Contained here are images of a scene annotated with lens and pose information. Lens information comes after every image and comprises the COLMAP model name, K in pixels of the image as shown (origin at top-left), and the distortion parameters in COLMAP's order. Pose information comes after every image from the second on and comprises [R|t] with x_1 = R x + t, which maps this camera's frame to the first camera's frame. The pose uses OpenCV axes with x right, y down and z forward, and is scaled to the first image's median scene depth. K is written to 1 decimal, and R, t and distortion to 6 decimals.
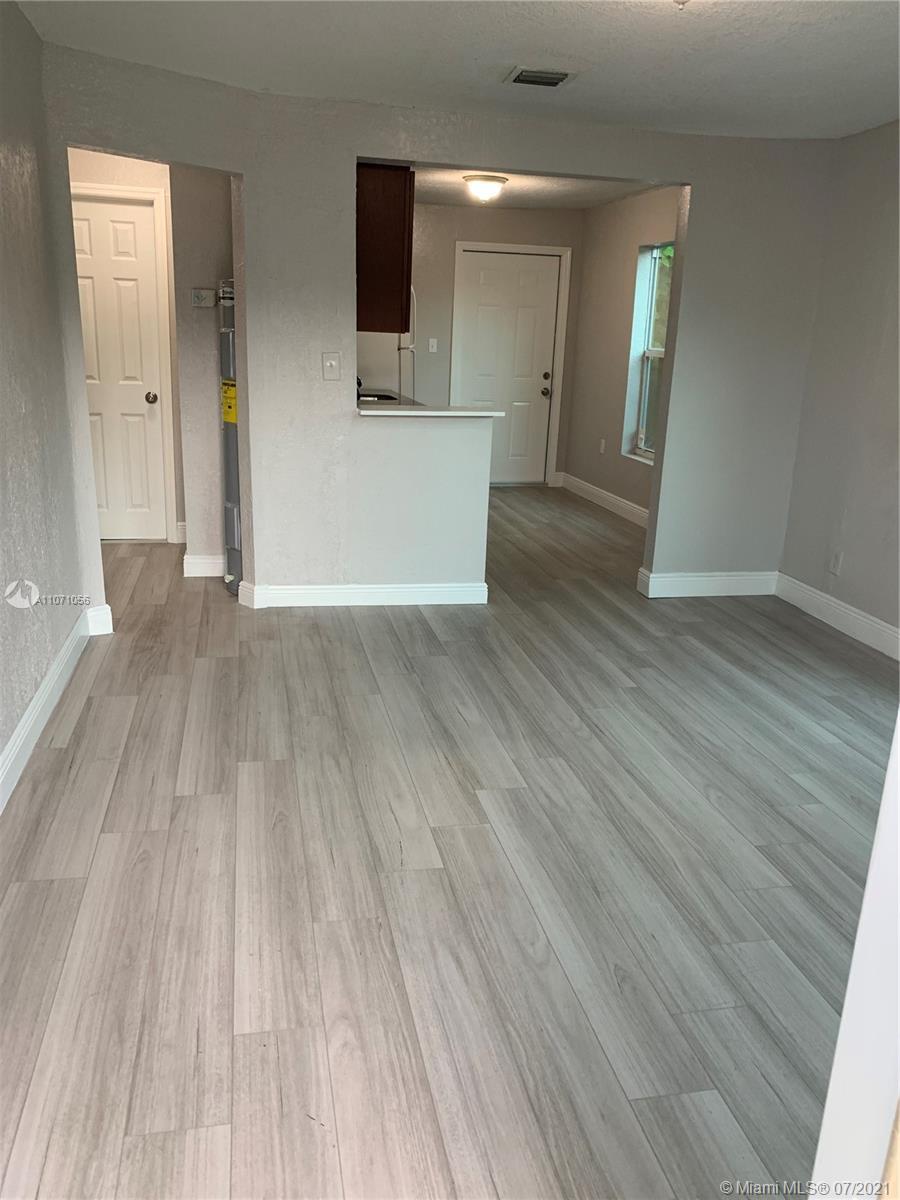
lens RADIAL K [[925.4, 0, 427.9], [0, 925.4, 600.5], [0, 0, 1]] dist [0.049076, -0.000698]
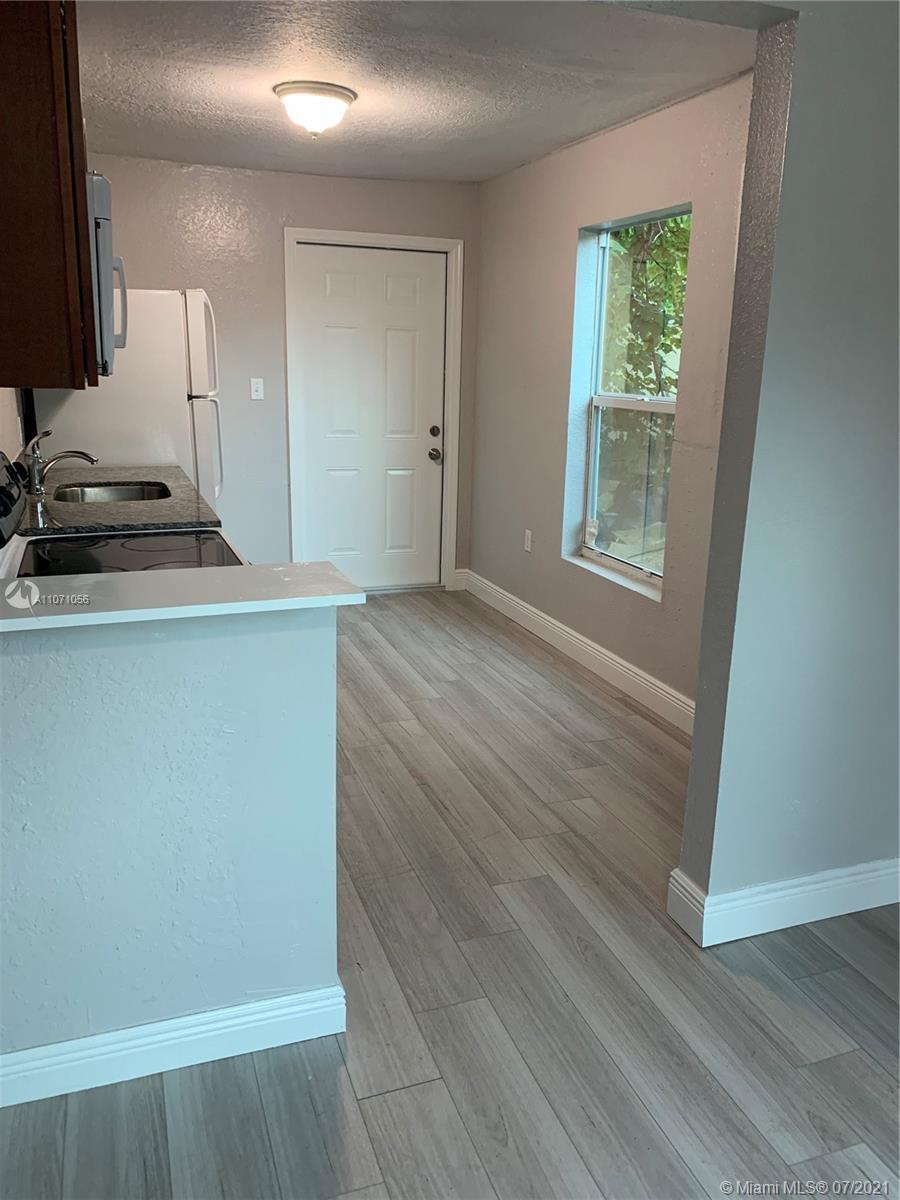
lens RADIAL K [[923.9, 0, 450.0], [0, 923.9, 600.0], [0, 0, 1]] dist [0.049470, -0.000654]
pose [[0.987920, -0.047470, 0.147513, 0.040110], [0.051867, 0.998313, -0.026101, -0.120960], [-0.146026, 0.033437, 0.988716, 0.403563]]
